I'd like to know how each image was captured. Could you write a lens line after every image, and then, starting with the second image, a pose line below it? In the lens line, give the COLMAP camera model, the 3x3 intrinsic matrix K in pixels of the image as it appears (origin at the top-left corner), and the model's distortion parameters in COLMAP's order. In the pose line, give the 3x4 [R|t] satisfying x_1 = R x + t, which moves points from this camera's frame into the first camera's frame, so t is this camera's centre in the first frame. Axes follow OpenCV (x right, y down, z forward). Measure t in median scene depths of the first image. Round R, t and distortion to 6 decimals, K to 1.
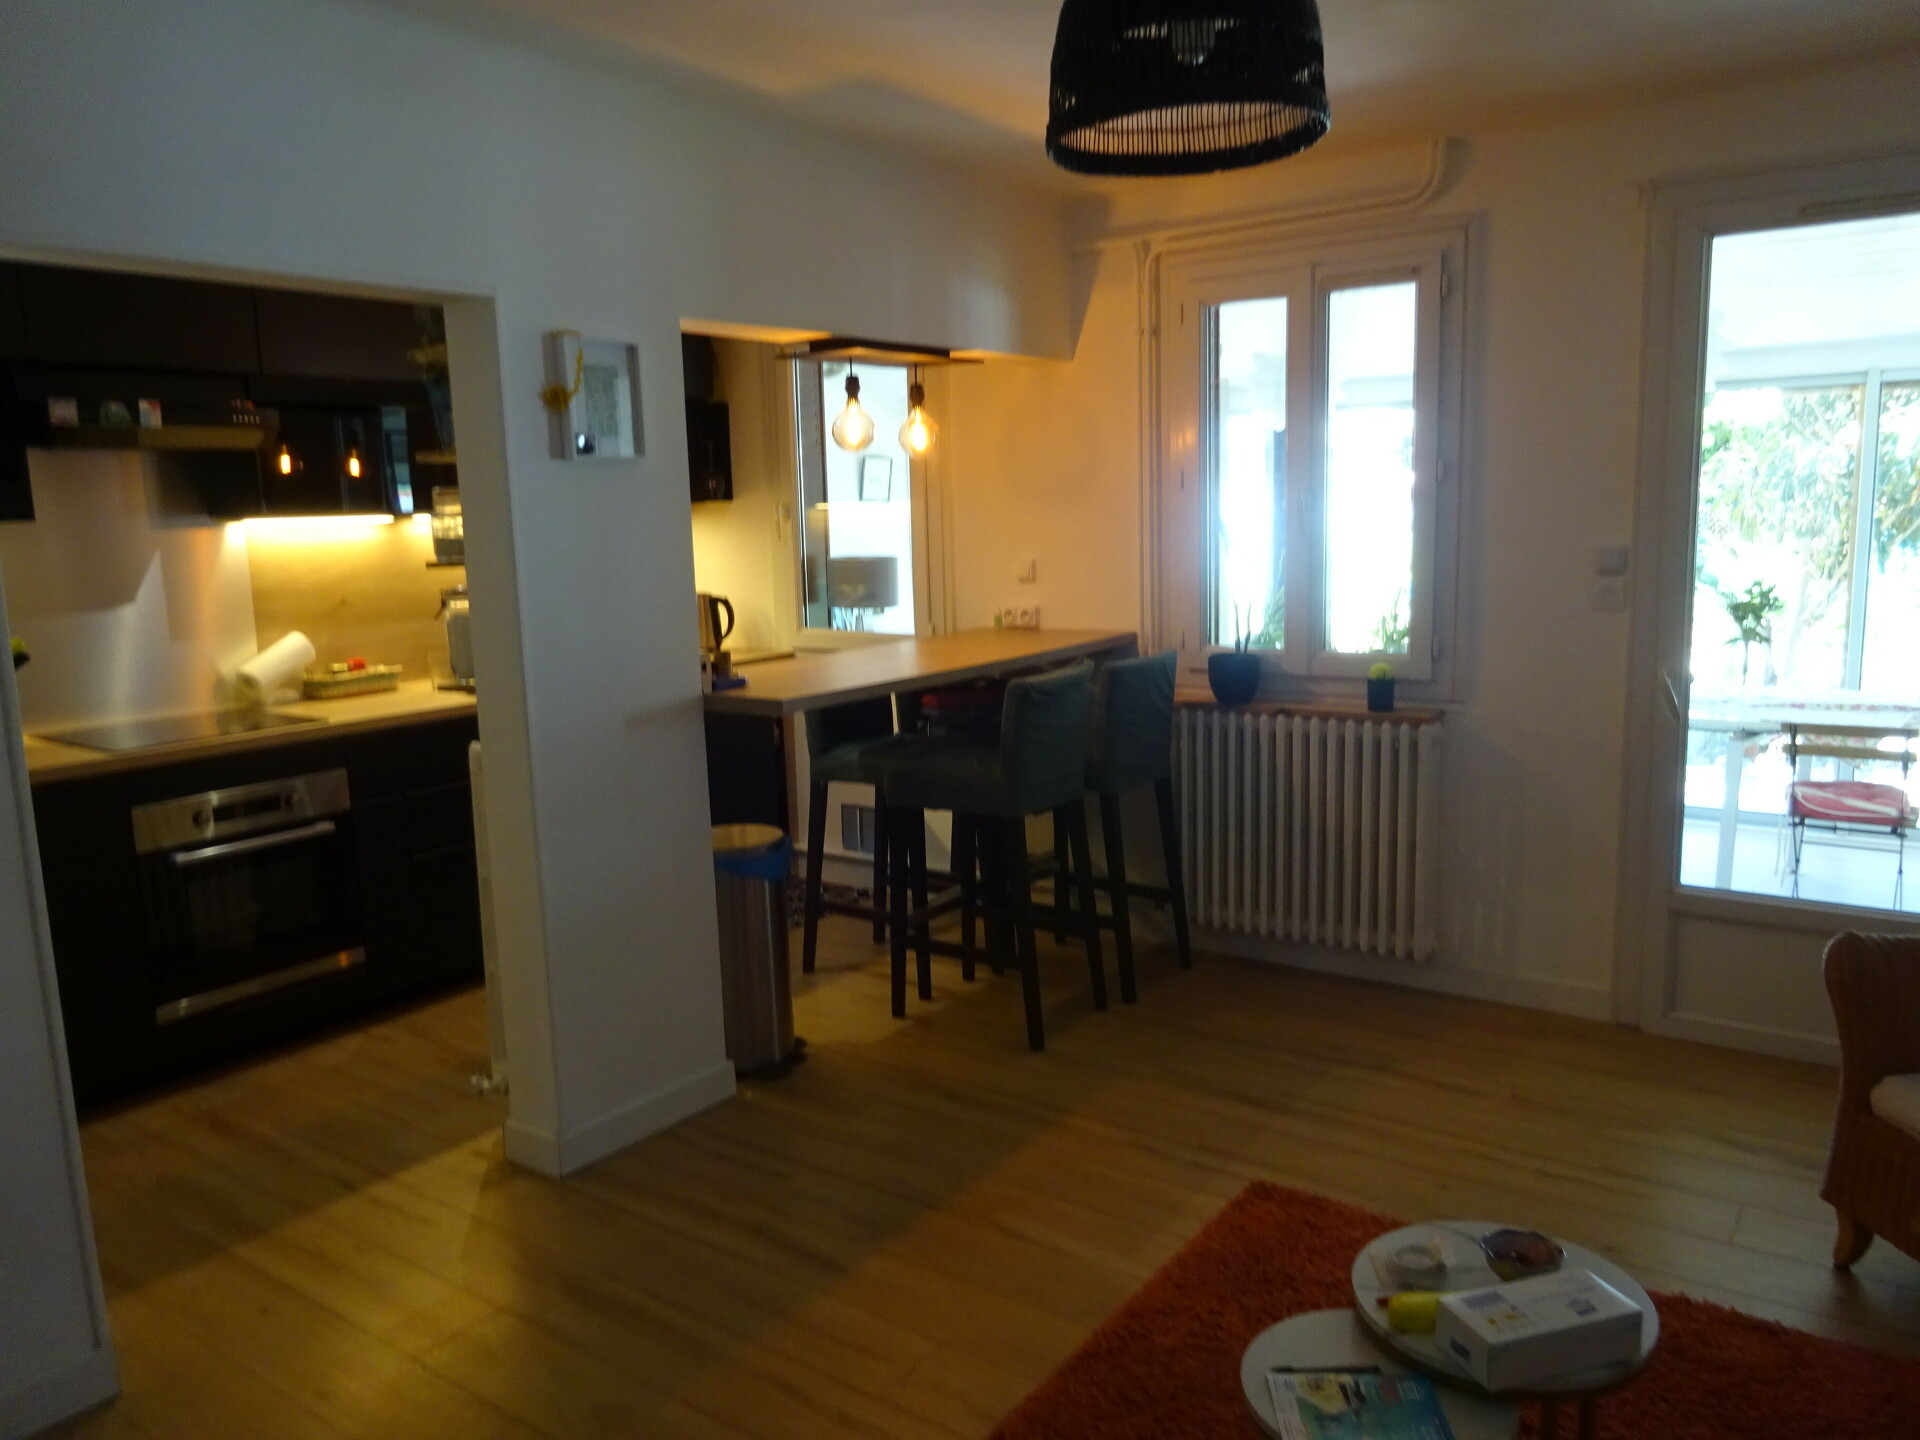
lens RADIAL K [[1410.1, 0, 960.0], [0, 1410.1, 720.0], [0, 0, 1]] dist [0.006299, -0.000070]
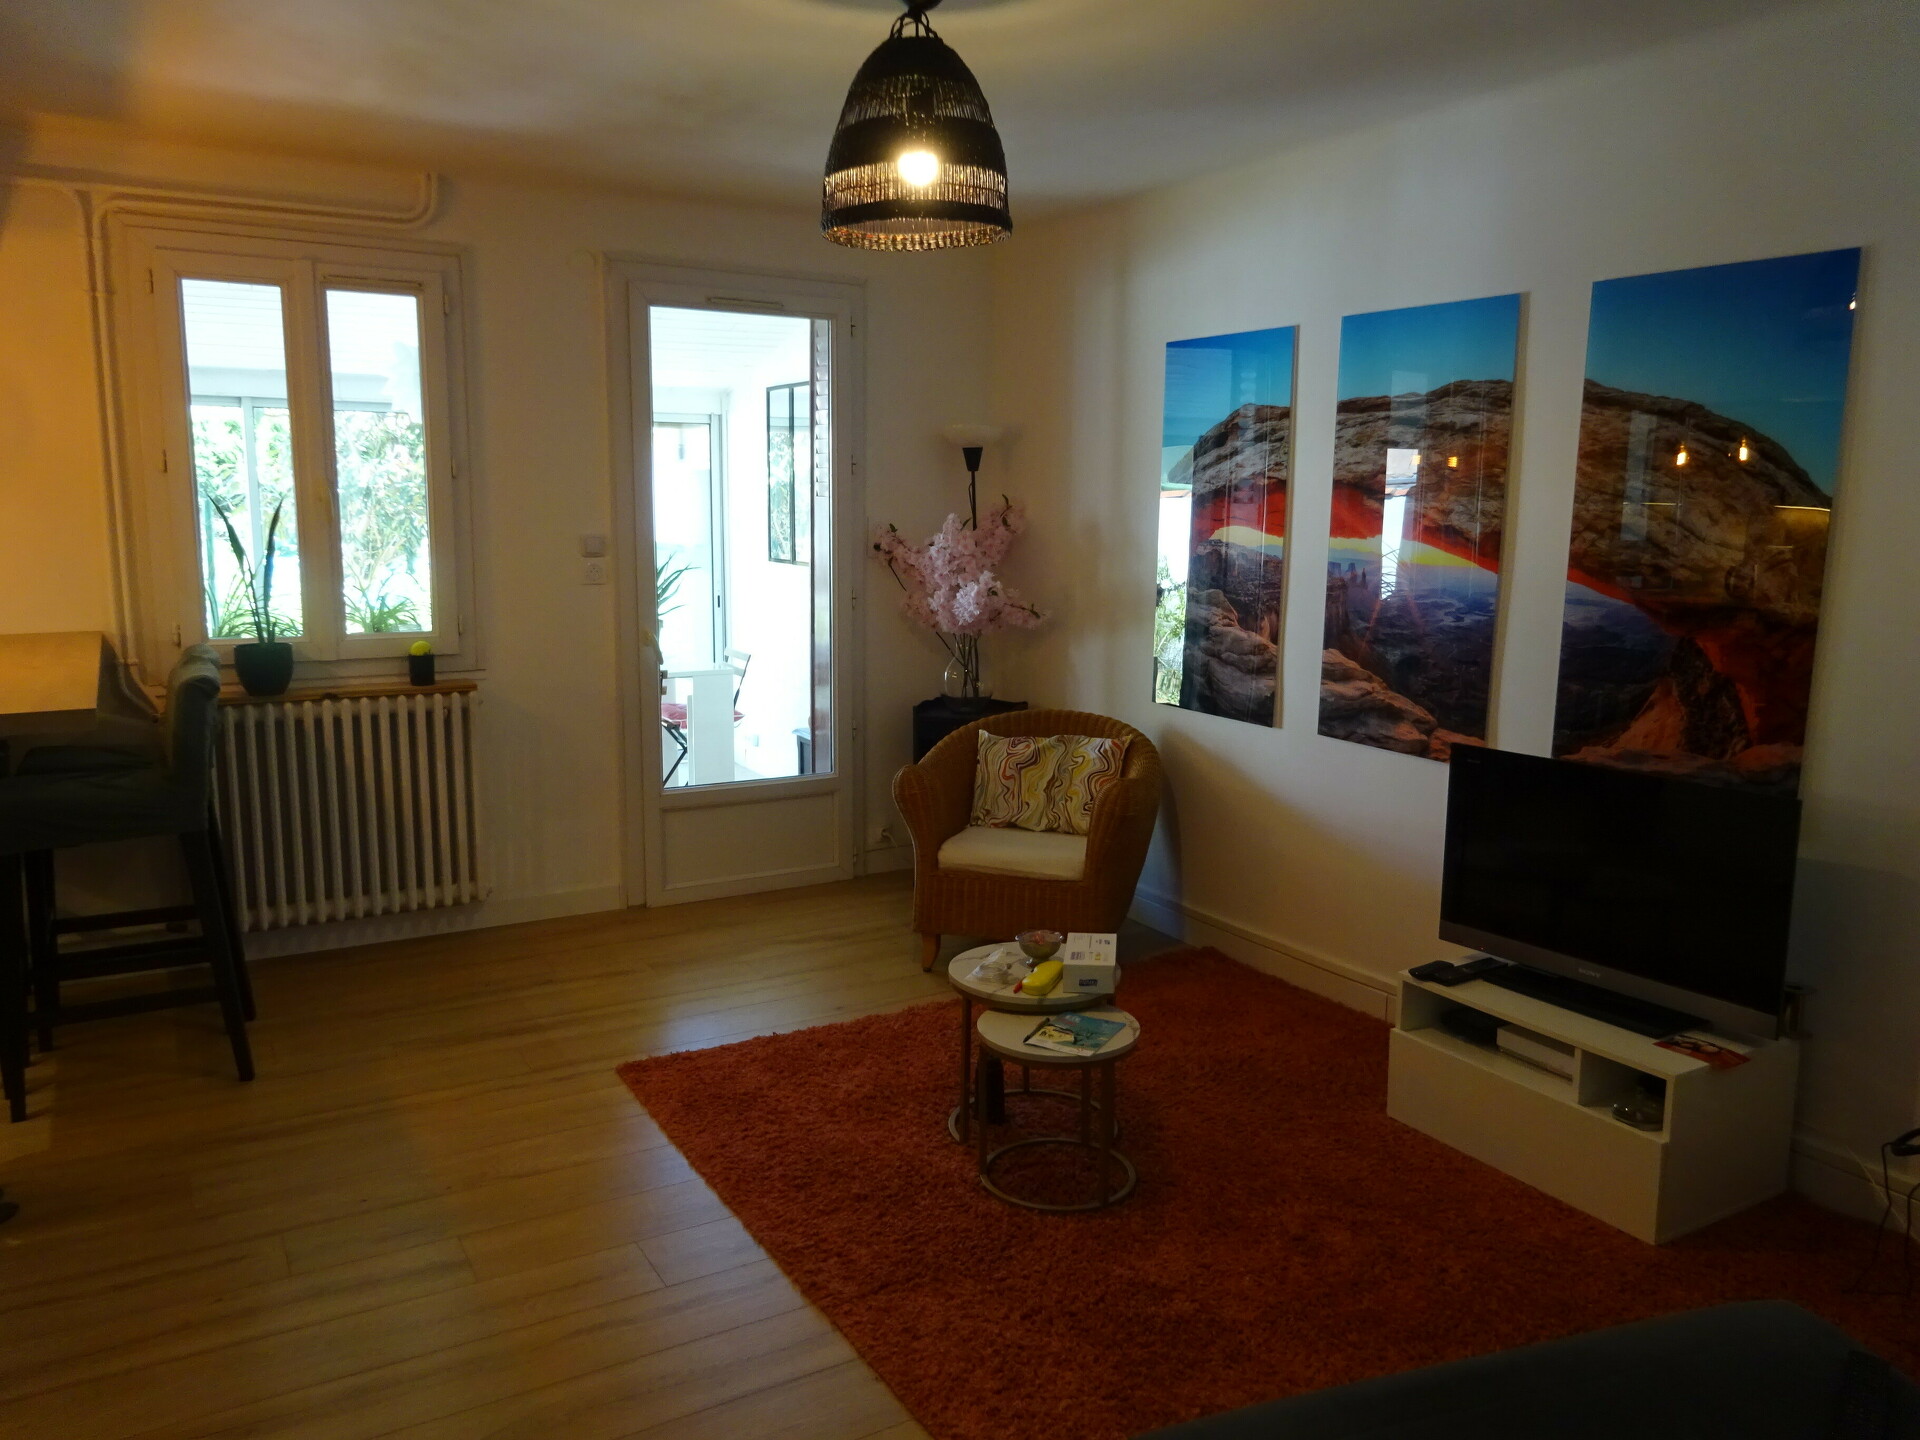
lens RADIAL K [[1427.4, 0, 960.0], [0, 1427.4, 720.0], [0, 0, 1]] dist [-0.011068, -0.009155]
pose [[0.402484, -0.108476, 0.908977, -0.555997], [0.120478, 0.990594, 0.064870, -0.000881], [-0.907465, 0.083403, 0.411767, 0.177919]]
